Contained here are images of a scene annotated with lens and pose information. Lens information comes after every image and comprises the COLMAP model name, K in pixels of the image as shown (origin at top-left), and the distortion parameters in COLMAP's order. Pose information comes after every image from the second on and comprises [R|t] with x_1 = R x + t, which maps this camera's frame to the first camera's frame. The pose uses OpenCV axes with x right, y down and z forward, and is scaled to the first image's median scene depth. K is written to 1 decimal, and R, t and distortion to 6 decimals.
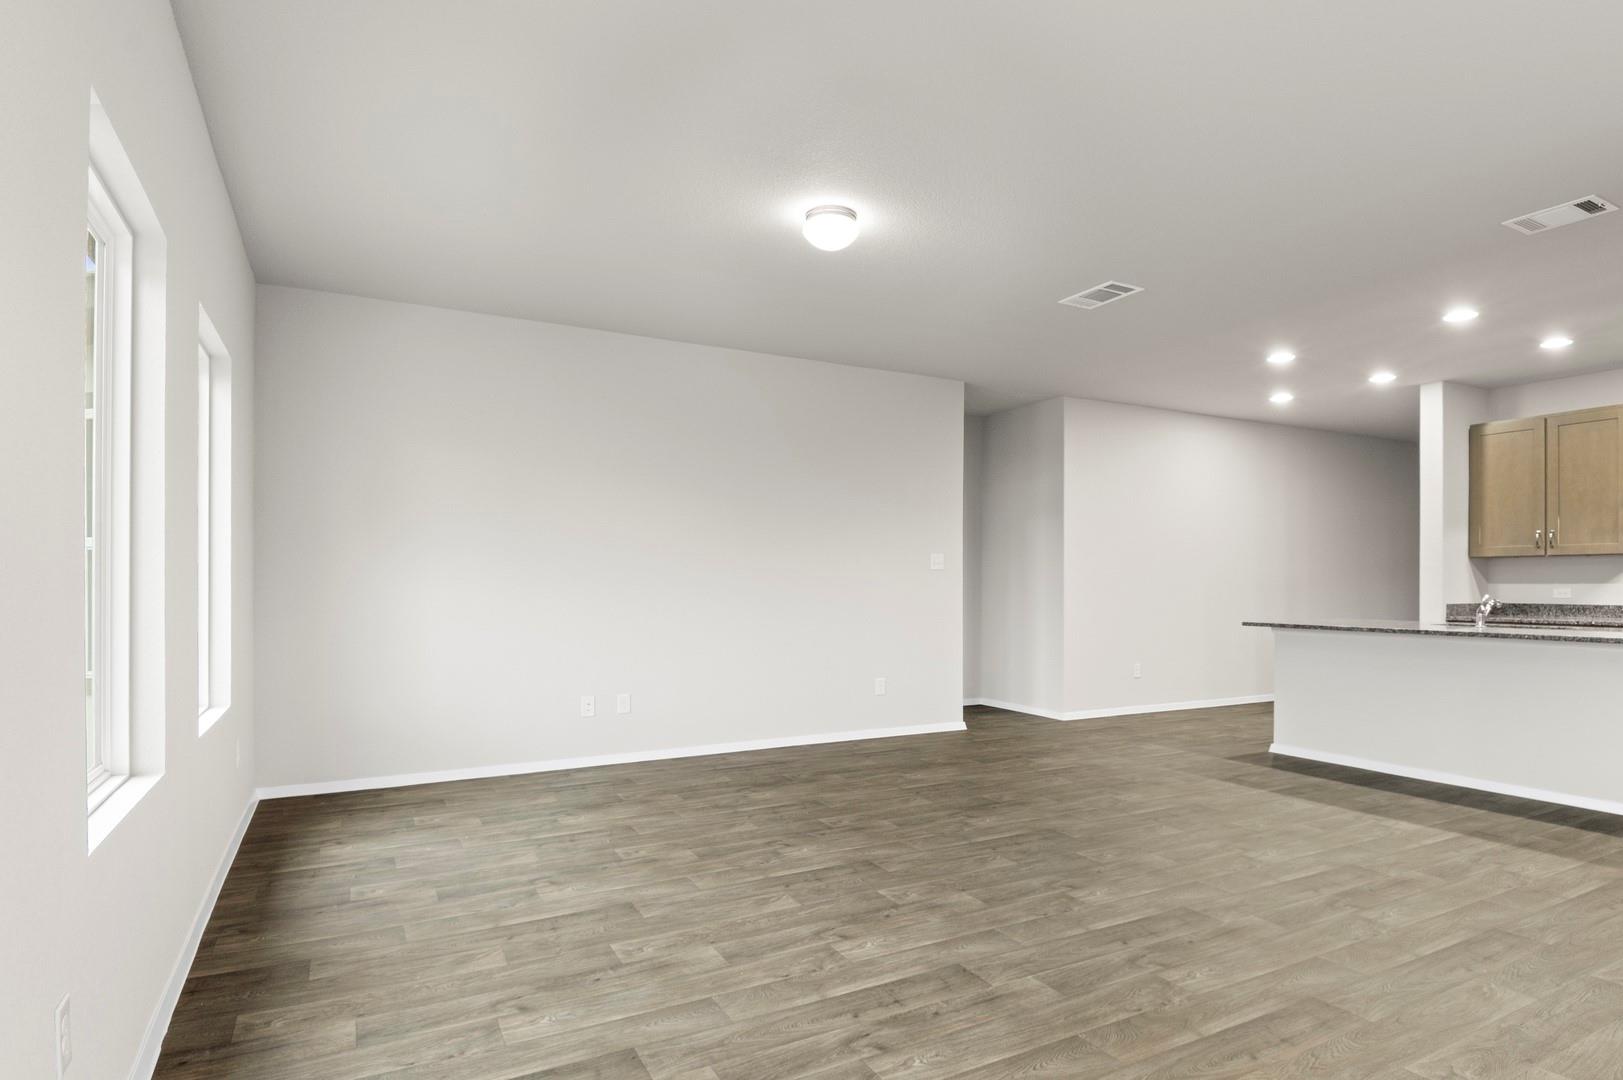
lens RADIAL K [[878.3, 0, 836.8], [0, 878.3, 590.1], [0, 0, 1]] dist [0.039356, -0.051055]
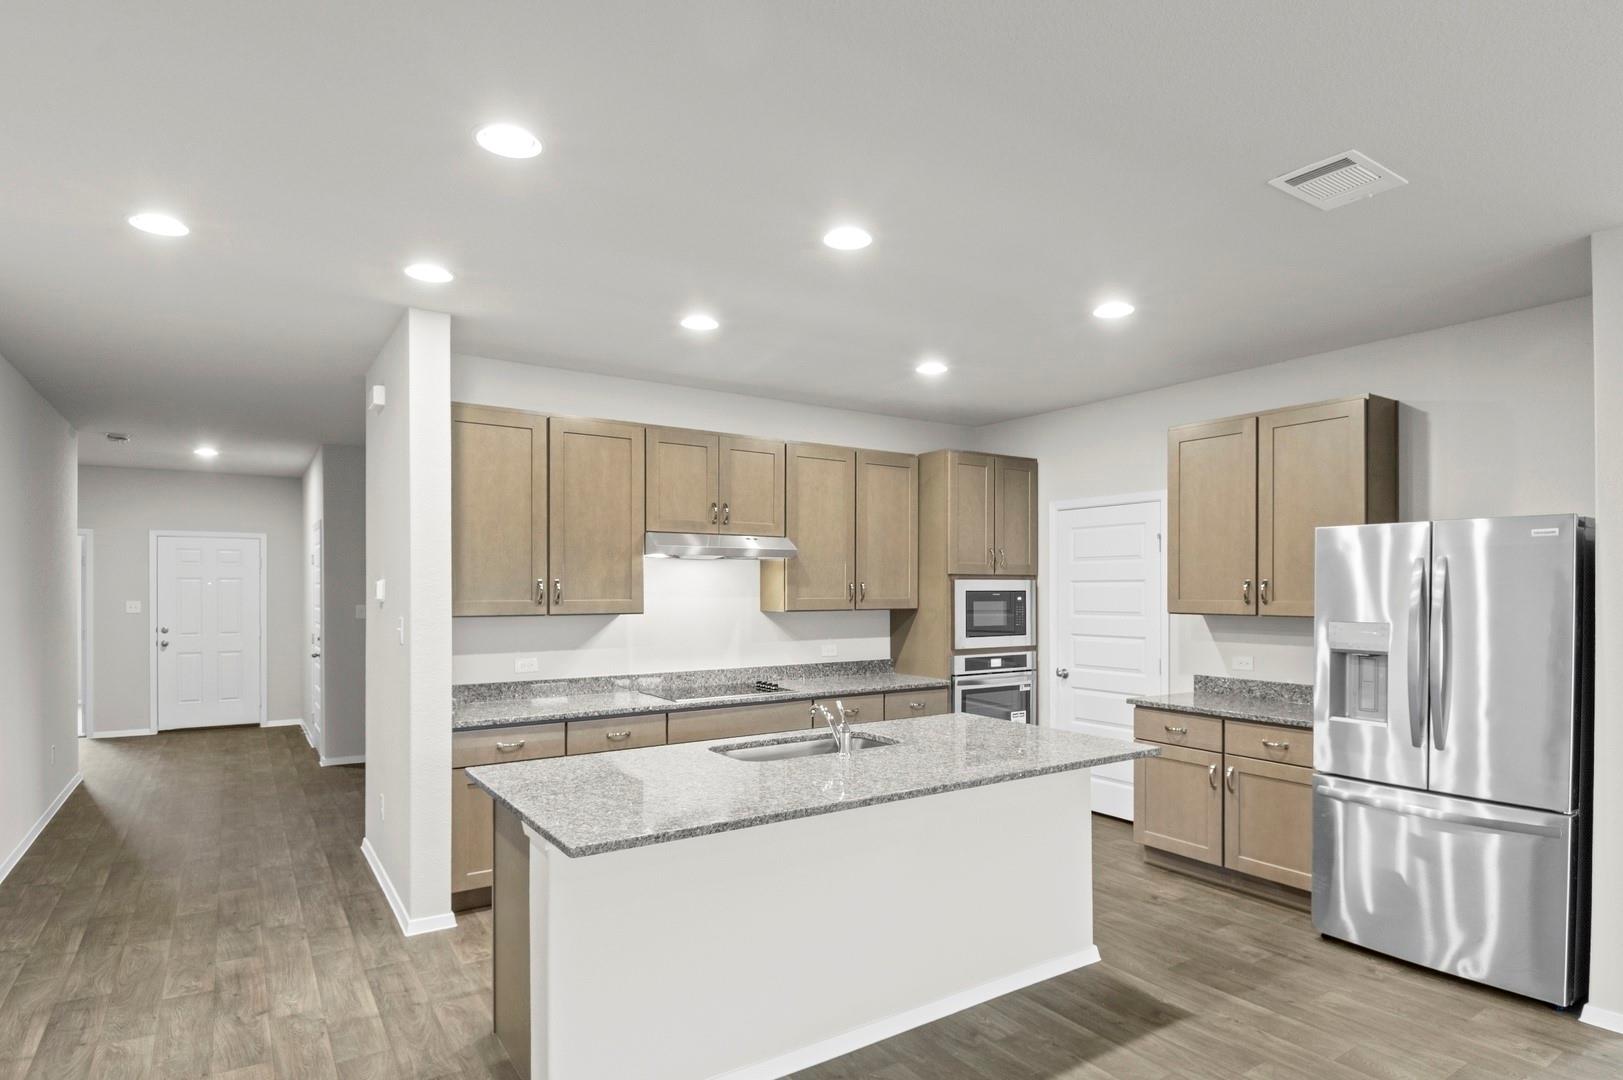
lens RADIAL K [[878.3, 0, 836.8], [0, 878.3, 590.1], [0, 0, 1]] dist [0.039356, -0.051055]
pose [[-0.096541, -0.001963, 0.995327, 0.088714], [0.004494, 0.999987, 0.002408, -0.058908], [-0.995319, 0.004705, -0.096531, 0.834504]]
